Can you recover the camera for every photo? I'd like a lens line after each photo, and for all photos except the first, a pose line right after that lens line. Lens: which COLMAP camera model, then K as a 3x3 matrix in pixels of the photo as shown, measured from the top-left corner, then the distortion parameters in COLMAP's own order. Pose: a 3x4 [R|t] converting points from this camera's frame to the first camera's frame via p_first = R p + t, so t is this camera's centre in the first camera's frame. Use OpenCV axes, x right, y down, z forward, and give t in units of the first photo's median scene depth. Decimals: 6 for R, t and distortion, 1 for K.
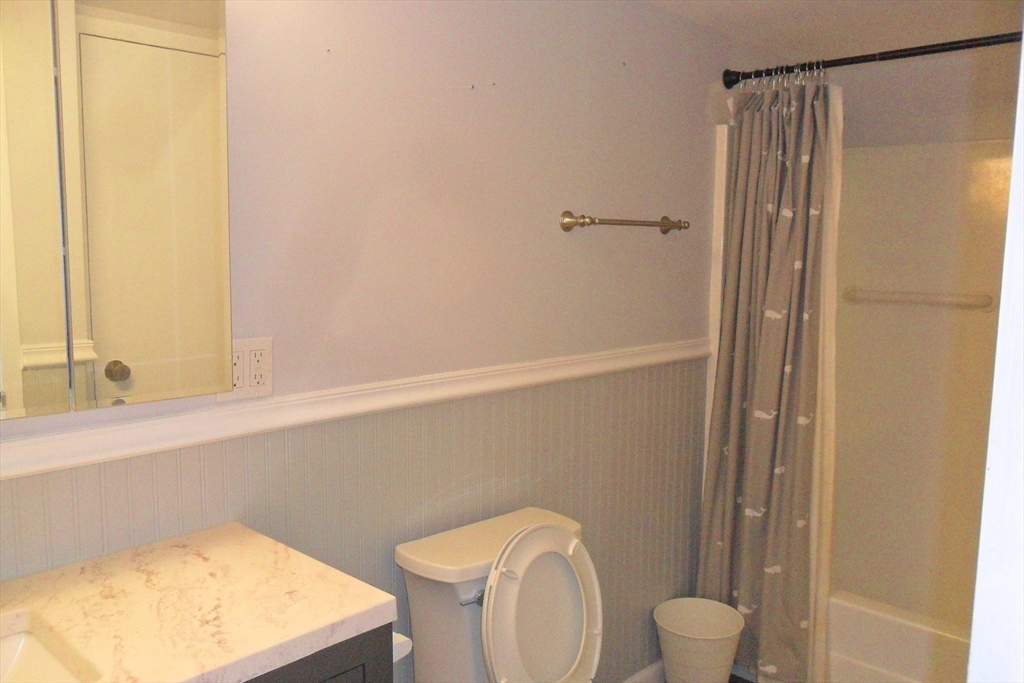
lens RADIAL K [[838.9, 0, 511.5], [0, 838.9, 341.4], [0, 0, 1]] dist [-0.024325, 0.000790]
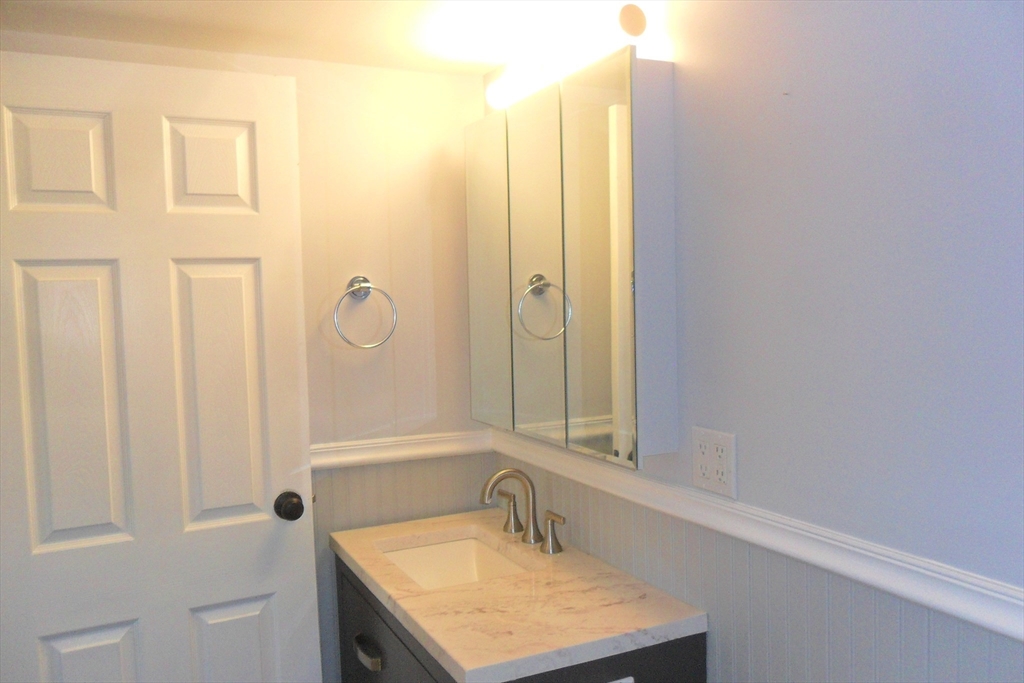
lens RADIAL K [[838.9, 0, 513.2], [0, 838.9, 342.3], [0, 0, 1]] dist [-0.024325, 0.000790]
pose [[-0.344514, 0.054296, -0.937210, 0.746836], [-0.090699, 0.991731, 0.090796, -0.192288], [0.934389, 0.116285, -0.336741, 1.252491]]
